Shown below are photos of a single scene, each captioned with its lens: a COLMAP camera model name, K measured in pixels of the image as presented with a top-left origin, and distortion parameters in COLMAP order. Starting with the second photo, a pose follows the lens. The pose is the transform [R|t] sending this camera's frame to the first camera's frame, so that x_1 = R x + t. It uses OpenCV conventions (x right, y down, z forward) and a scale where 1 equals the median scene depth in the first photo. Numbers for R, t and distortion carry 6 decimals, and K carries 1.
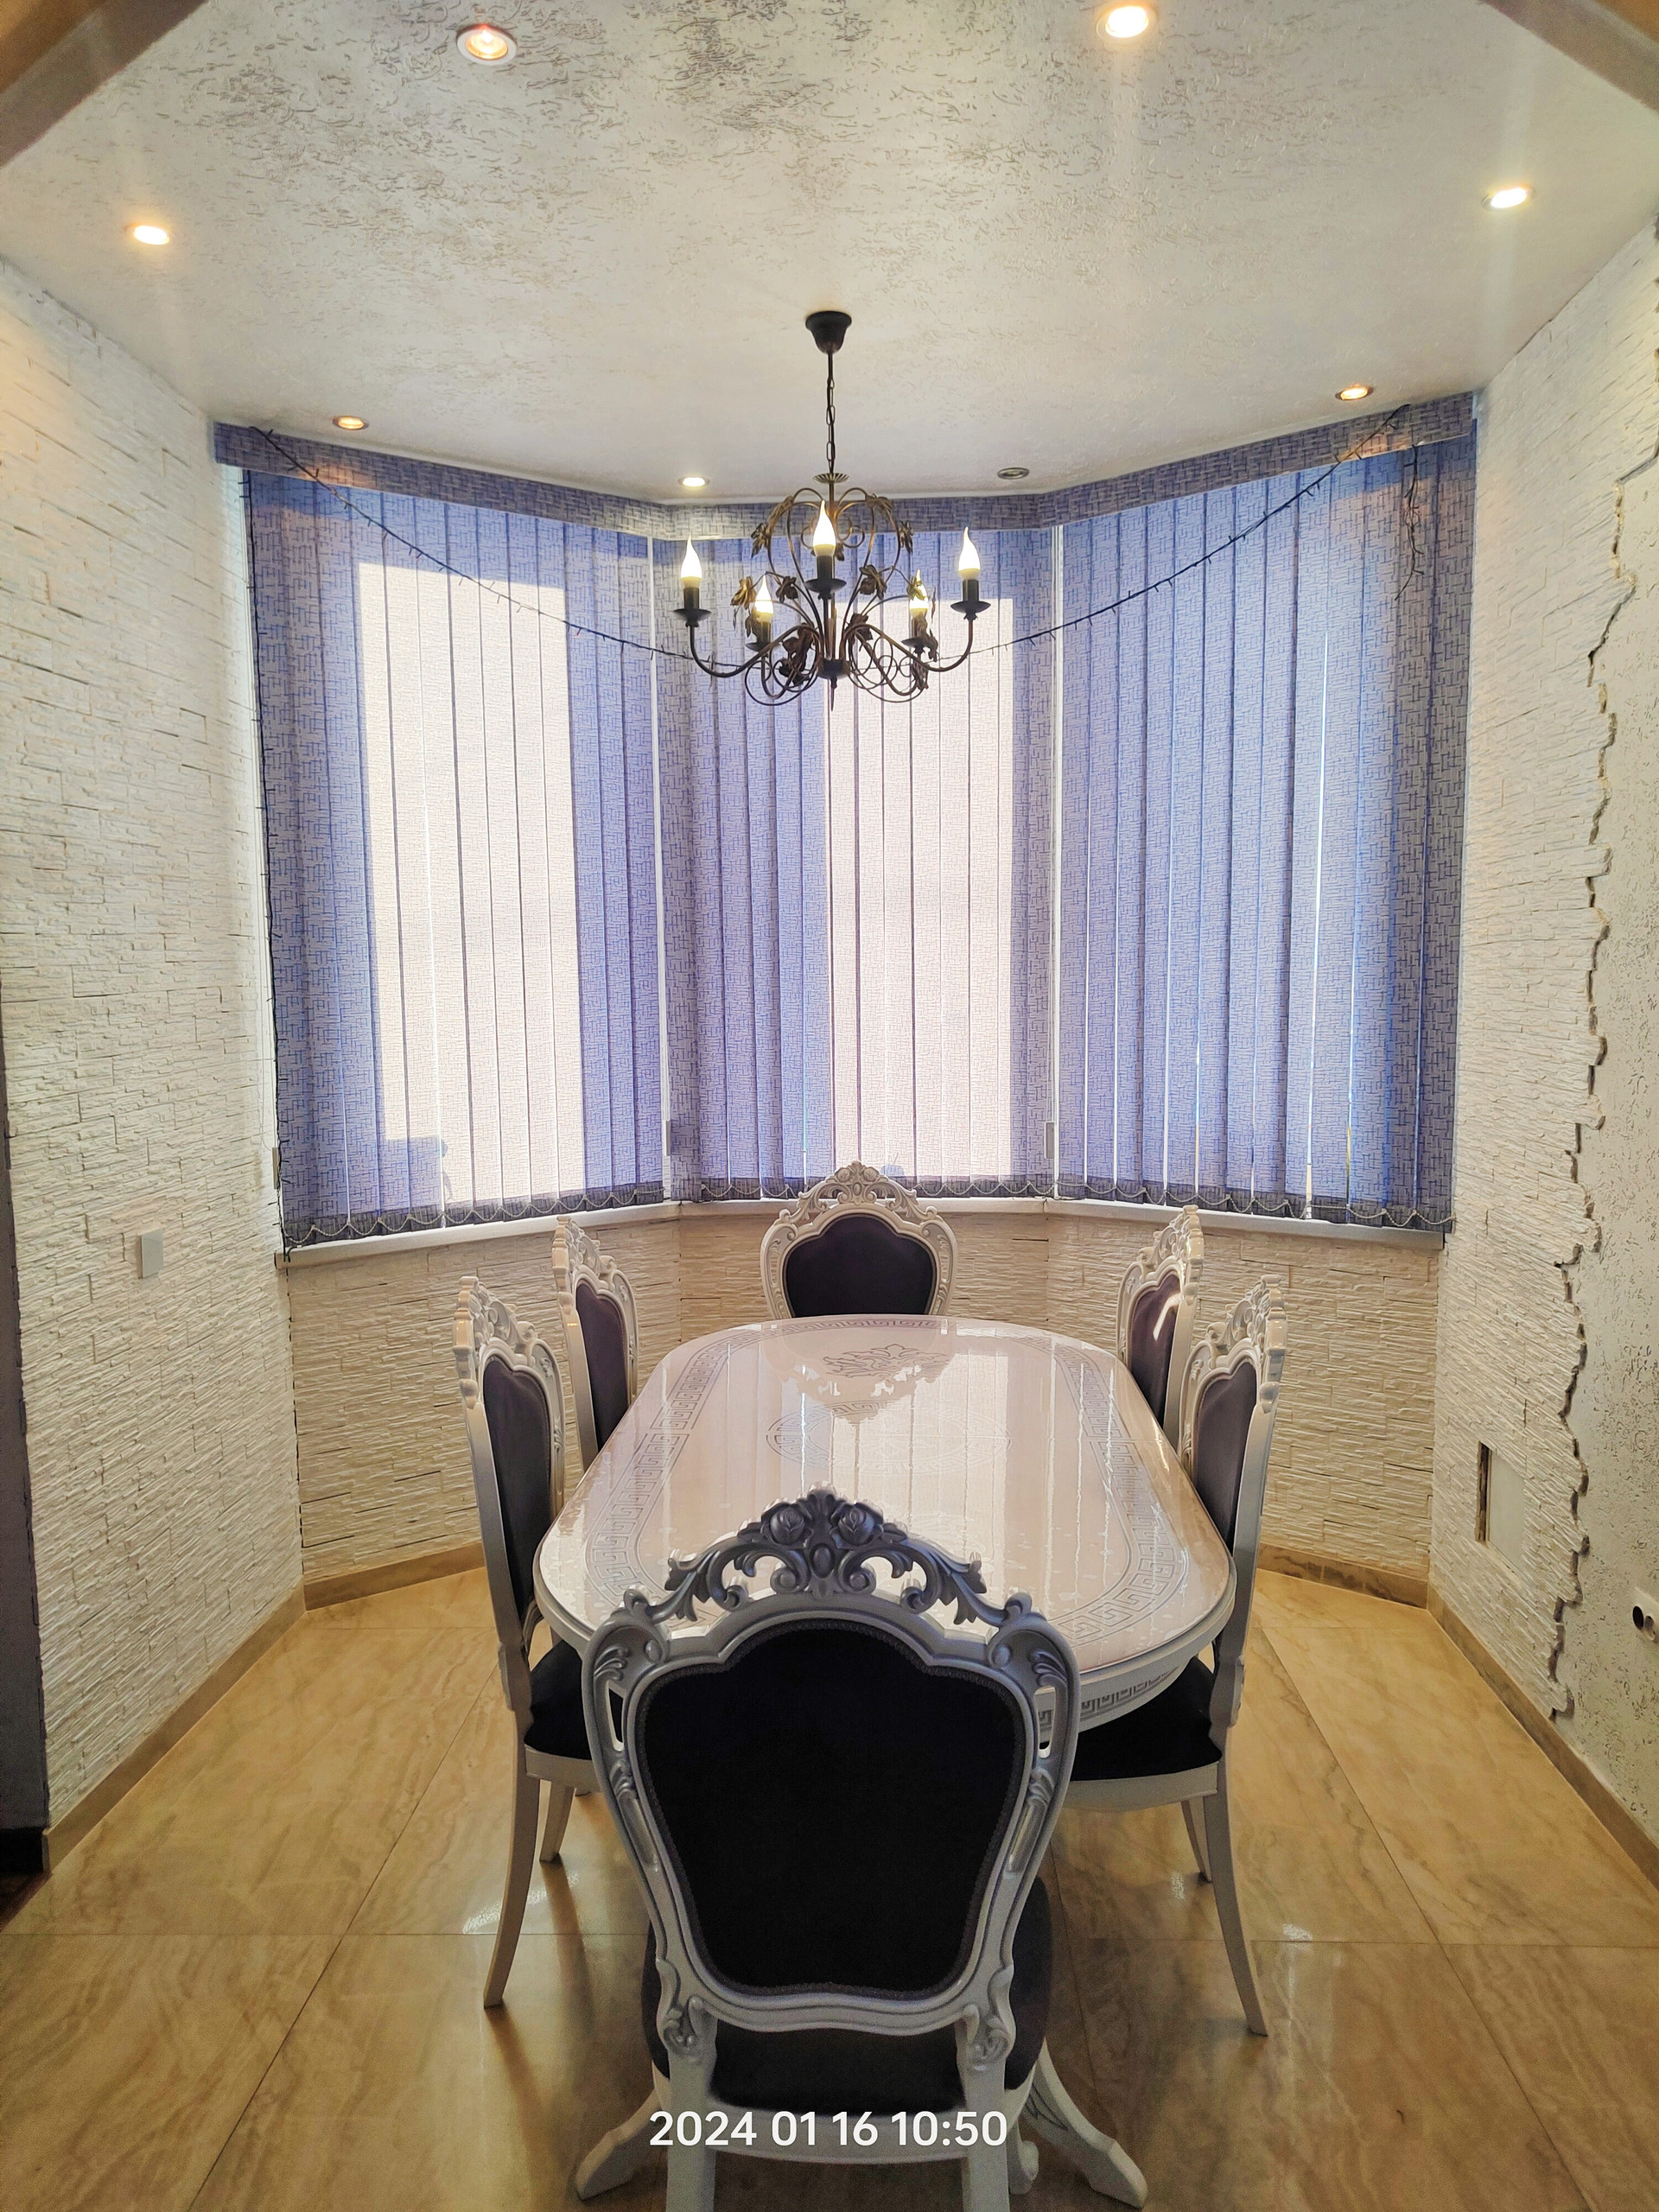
lens RADIAL K [[1545.7, 0, 813.8], [0, 1545.7, 1112.3], [0, 0, 1]] dist [0.029867, -0.020058]
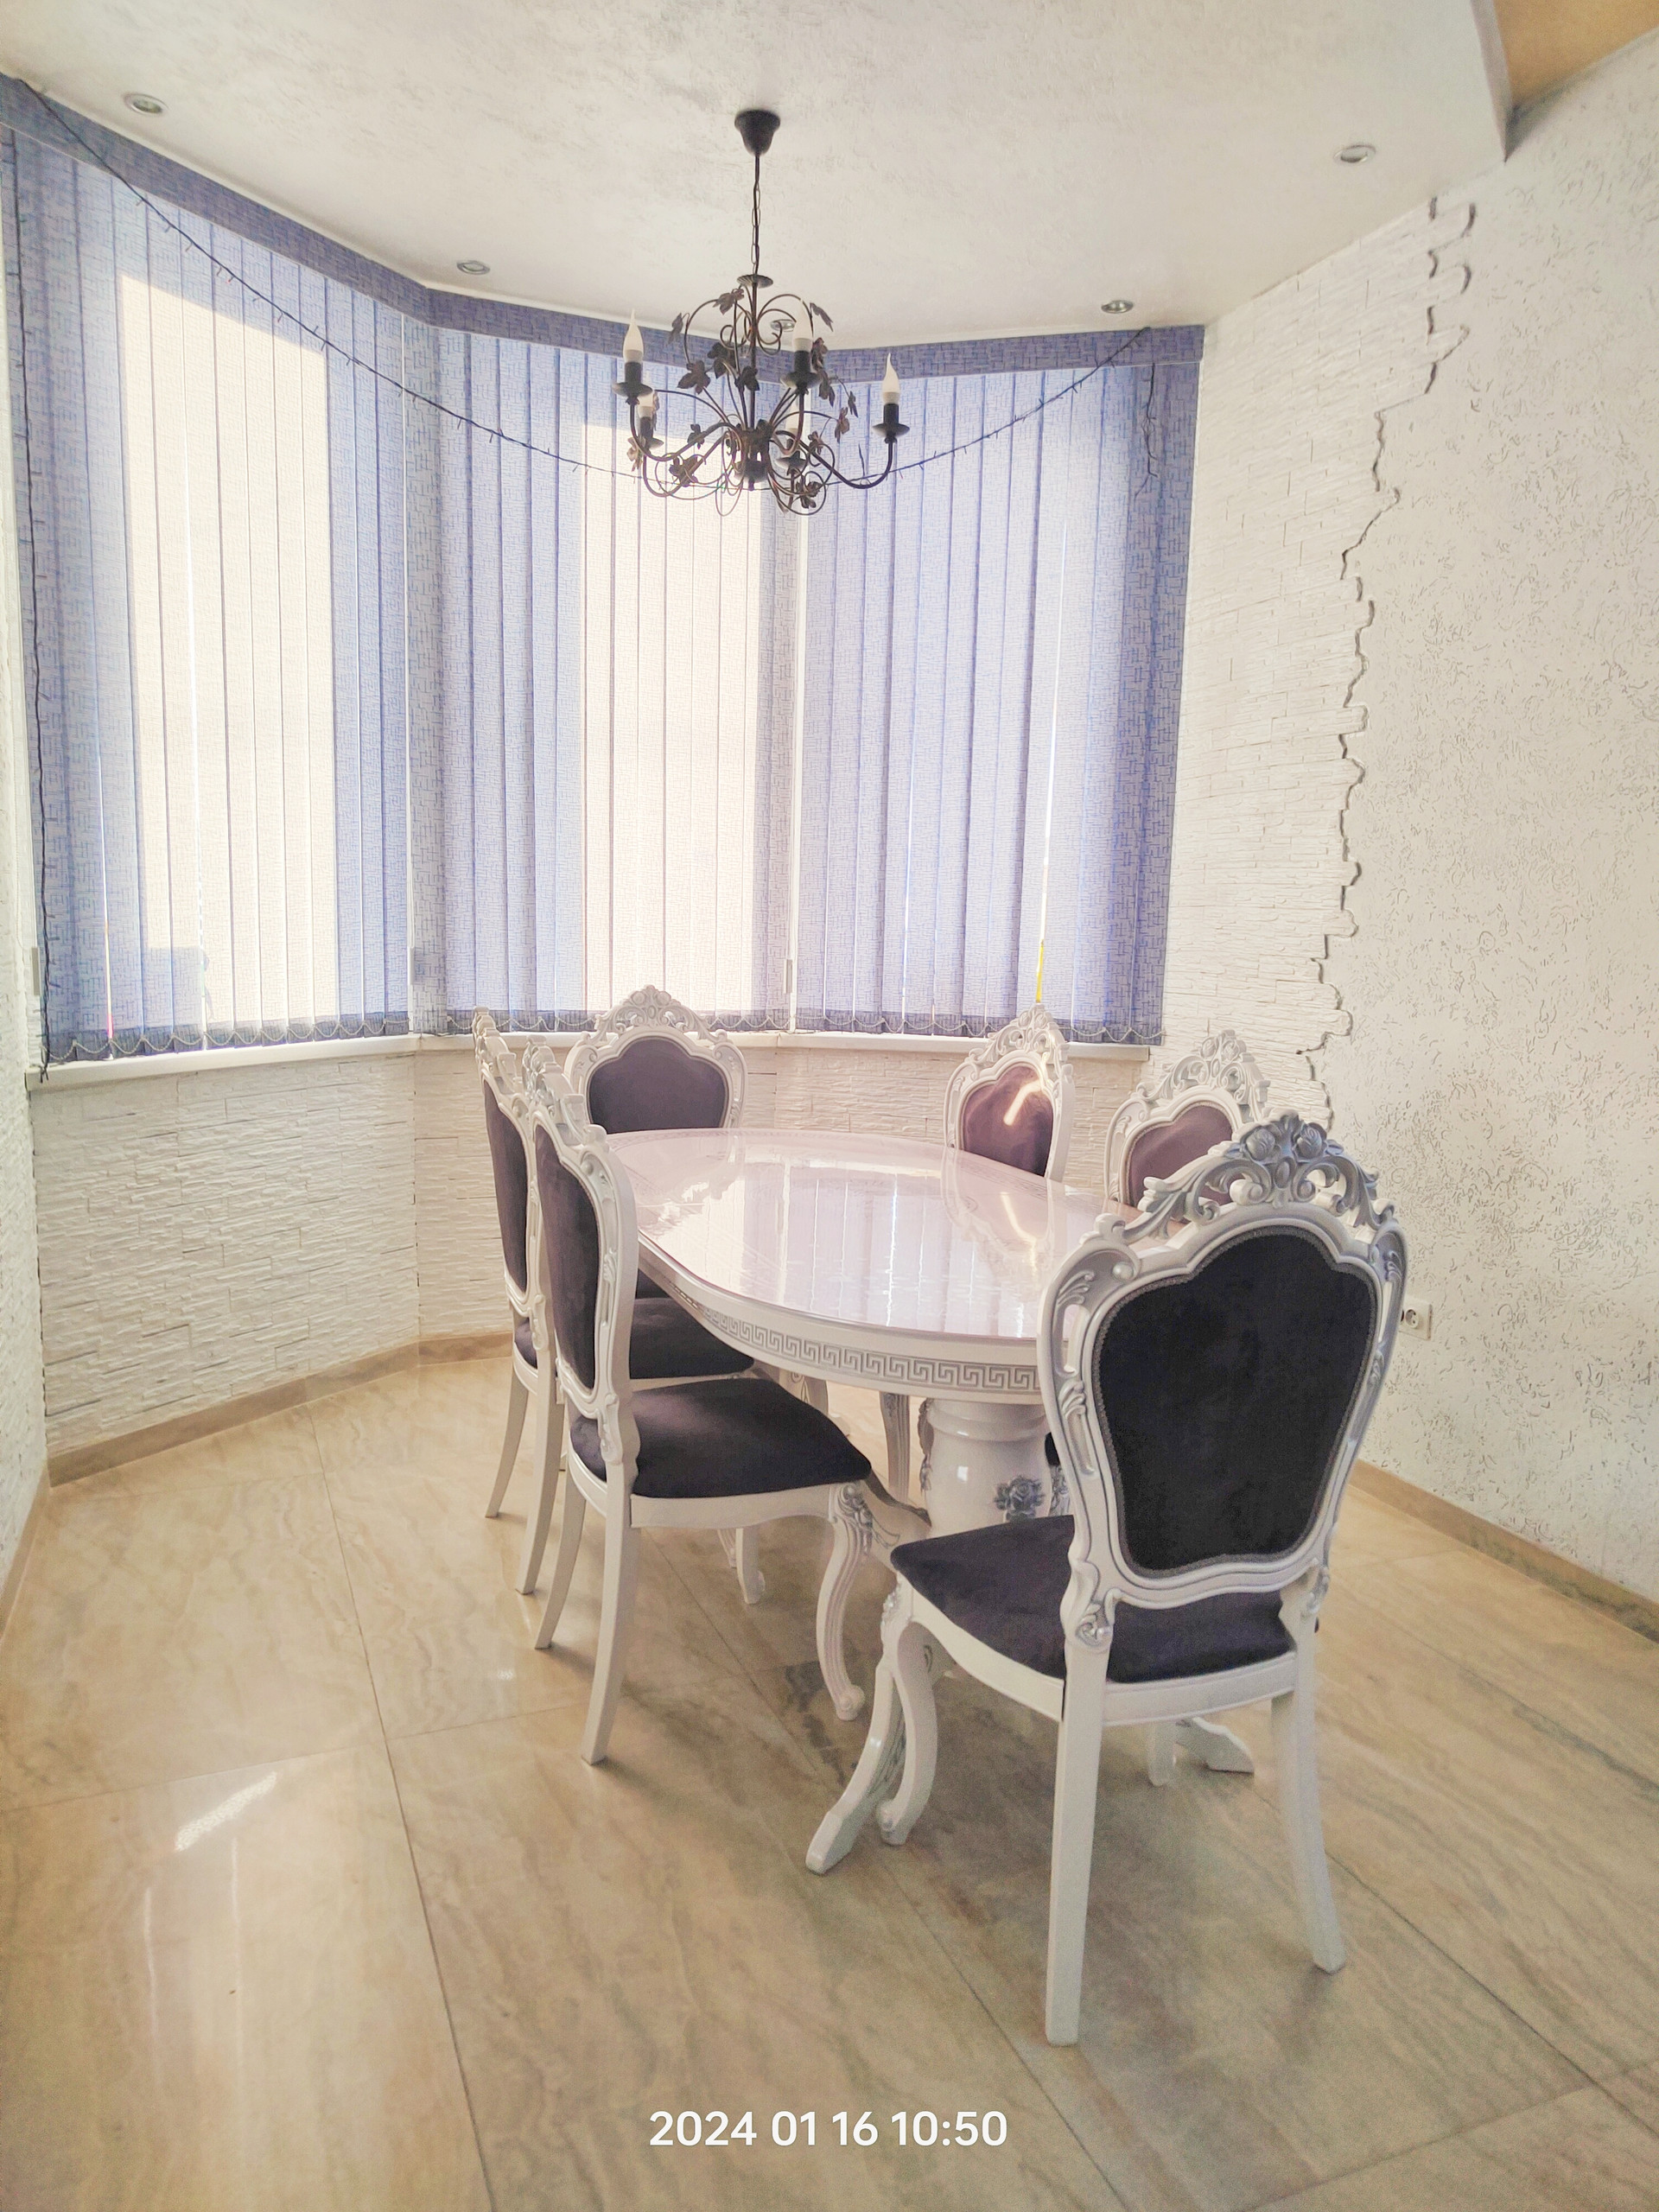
lens RADIAL K [[1545.7, 0, 809.7], [0, 1545.7, 1091.6], [0, 0, 1]] dist [0.029867, -0.020058]
pose [[0.907352, -0.010264, 0.420247, -0.306960], [-0.001378, 0.999624, 0.027389, 0.075127], [-0.420370, -0.025431, 0.906996, 0.037279]]
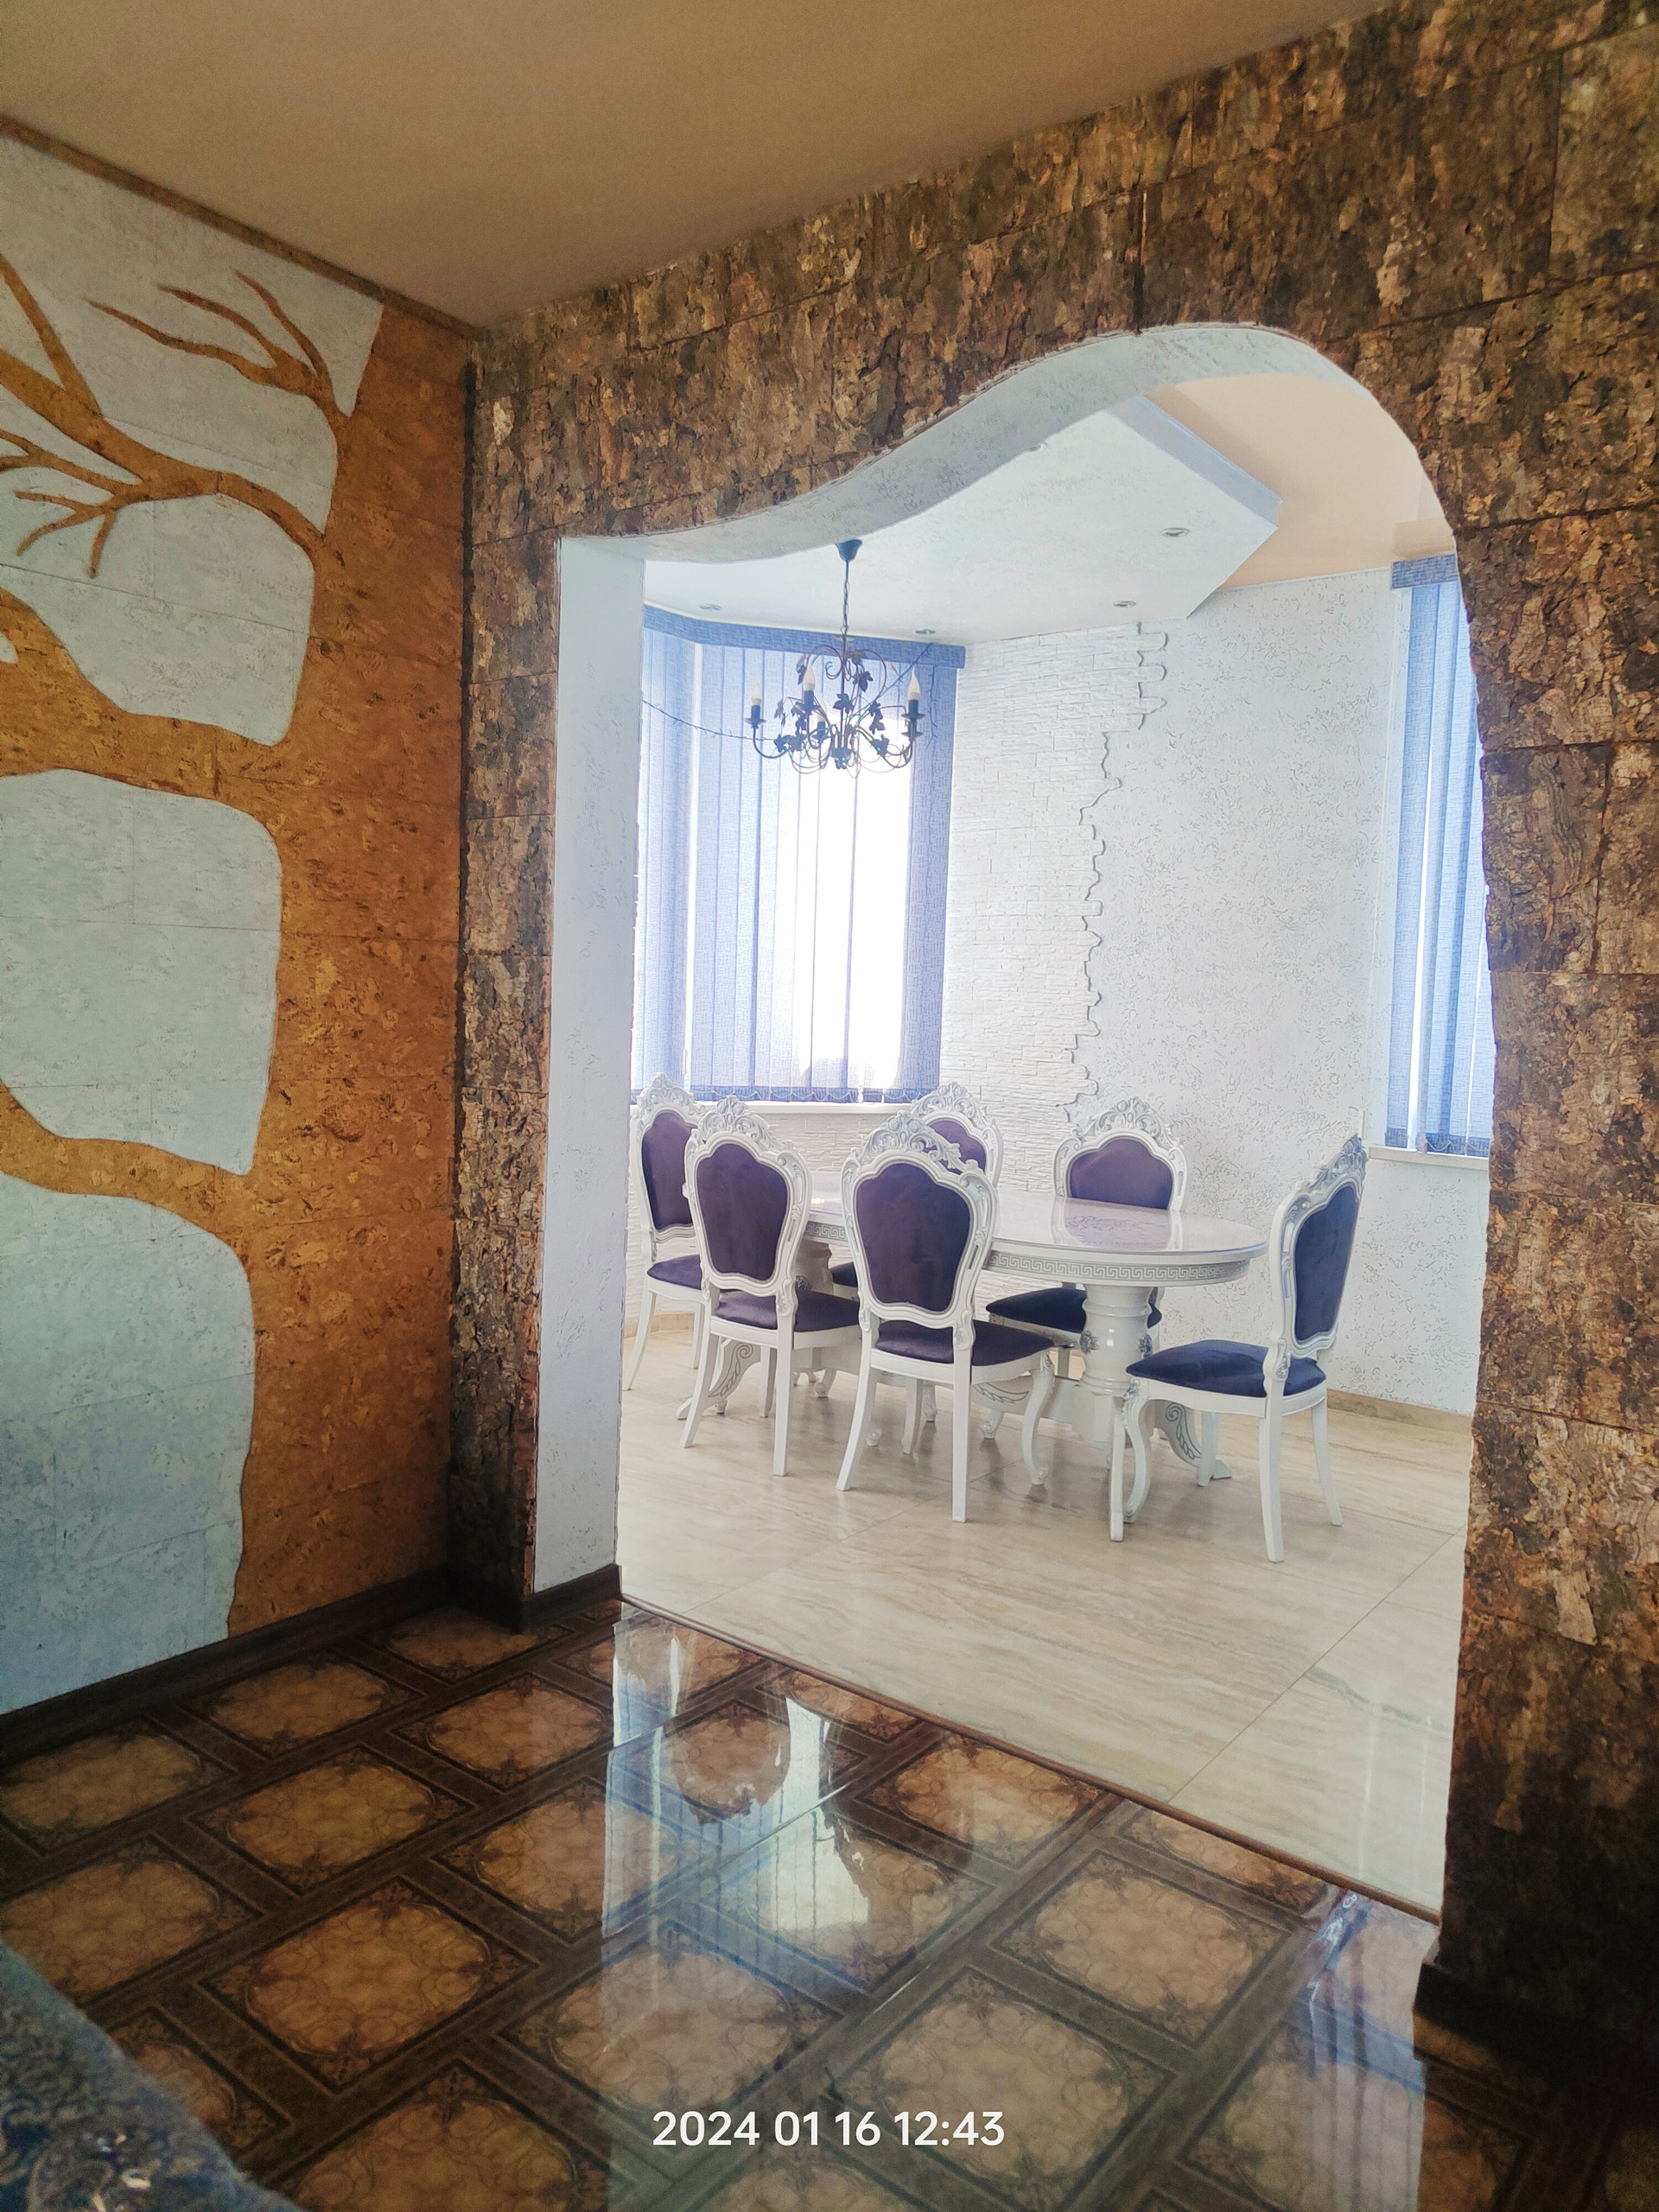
lens RADIAL K [[1545.7, 0, 827.5], [0, 1545.7, 1105.5], [0, 0, 1]] dist [0.029867, -0.020058]
pose [[0.575348, -0.028857, 0.817399, -1.047127], [0.034065, 0.999356, 0.011303, 0.050835], [-0.817199, 0.021342, 0.575961, 0.070749]]
